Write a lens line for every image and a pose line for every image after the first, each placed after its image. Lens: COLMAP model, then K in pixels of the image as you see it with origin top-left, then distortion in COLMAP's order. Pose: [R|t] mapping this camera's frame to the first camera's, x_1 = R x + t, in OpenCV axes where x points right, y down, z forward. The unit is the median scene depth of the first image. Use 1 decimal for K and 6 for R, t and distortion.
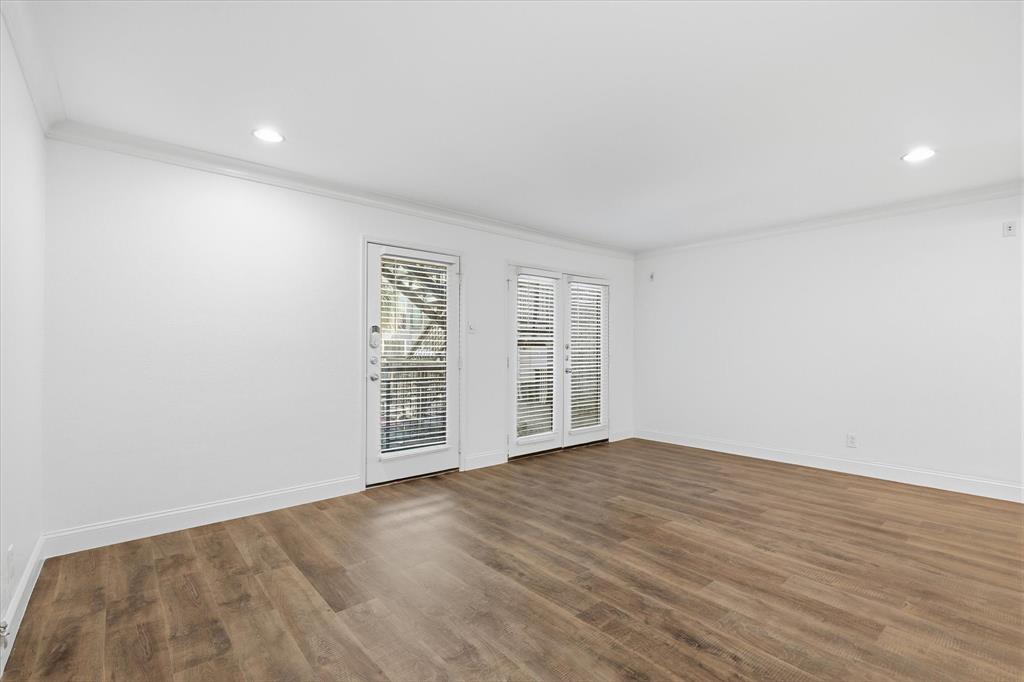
lens RADIAL K [[465.9, 0, 512.1], [0, 465.9, 346.5], [0, 0, 1]] dist [0.004496, 0.000579]
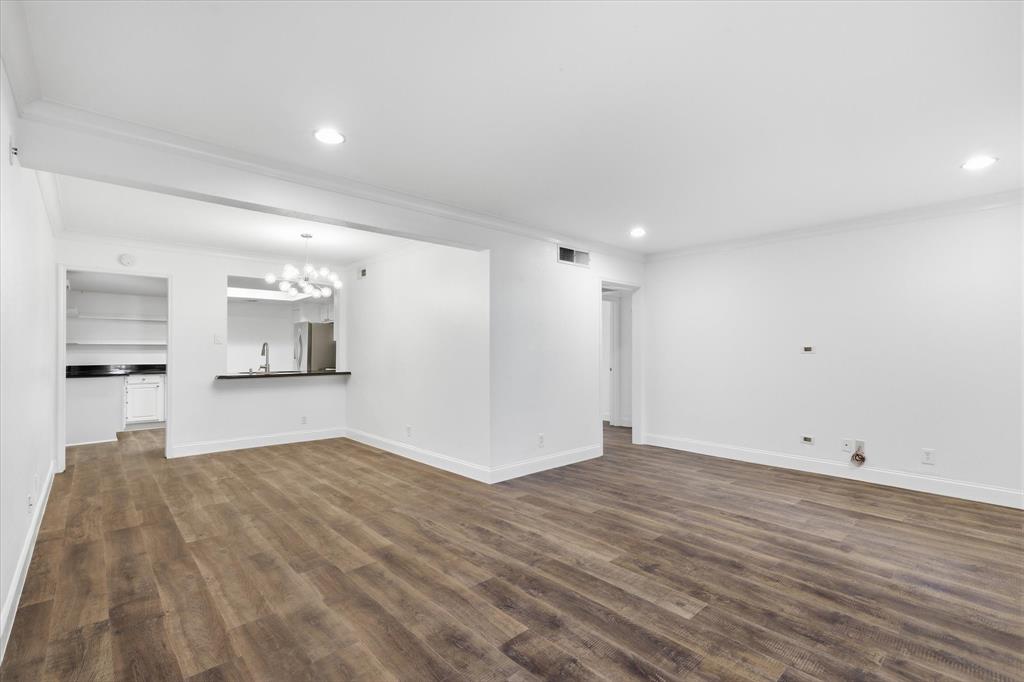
lens RADIAL K [[465.9, 0, 512.1], [0, 465.9, 346.5], [0, 0, 1]] dist [0.004496, 0.000579]
pose [[-0.999338, -0.002085, -0.036324, 0.590085], [-0.001441, 0.999841, -0.017749, -0.002179], [0.036355, -0.017685, -0.999182, 1.975826]]
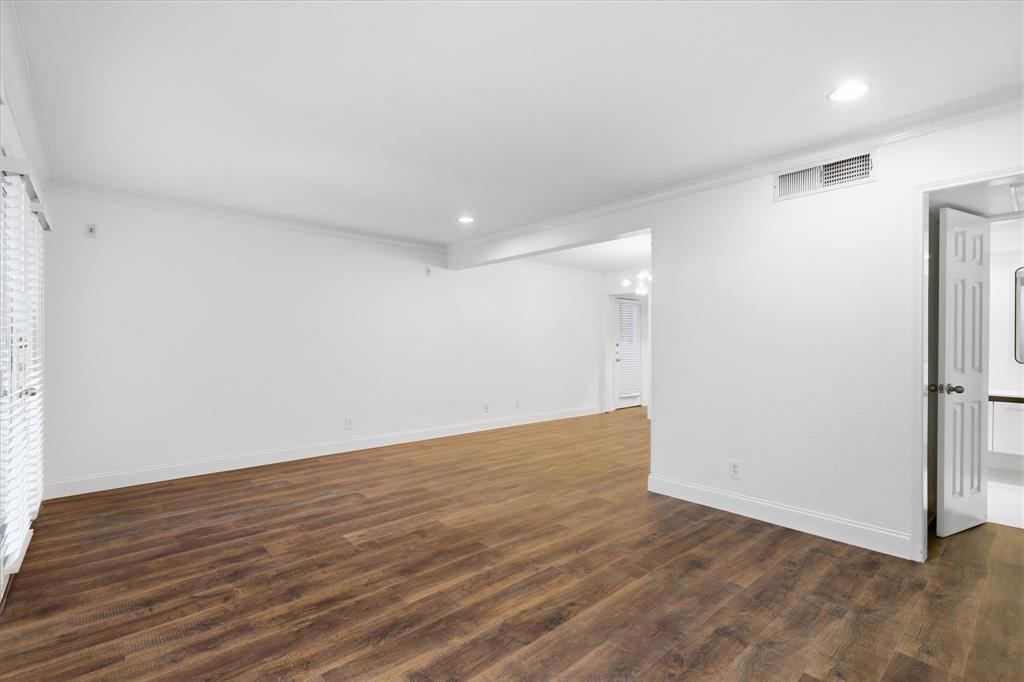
lens RADIAL K [[465.9, 0, 512.1], [0, 465.9, 346.5], [0, 0, 1]] dist [0.004496, 0.000579]
pose [[-0.023637, -0.006014, 0.999703, -0.708528], [-0.010344, 0.999930, 0.005771, -0.009181], [-0.999667, -0.010205, -0.023698, 0.927651]]
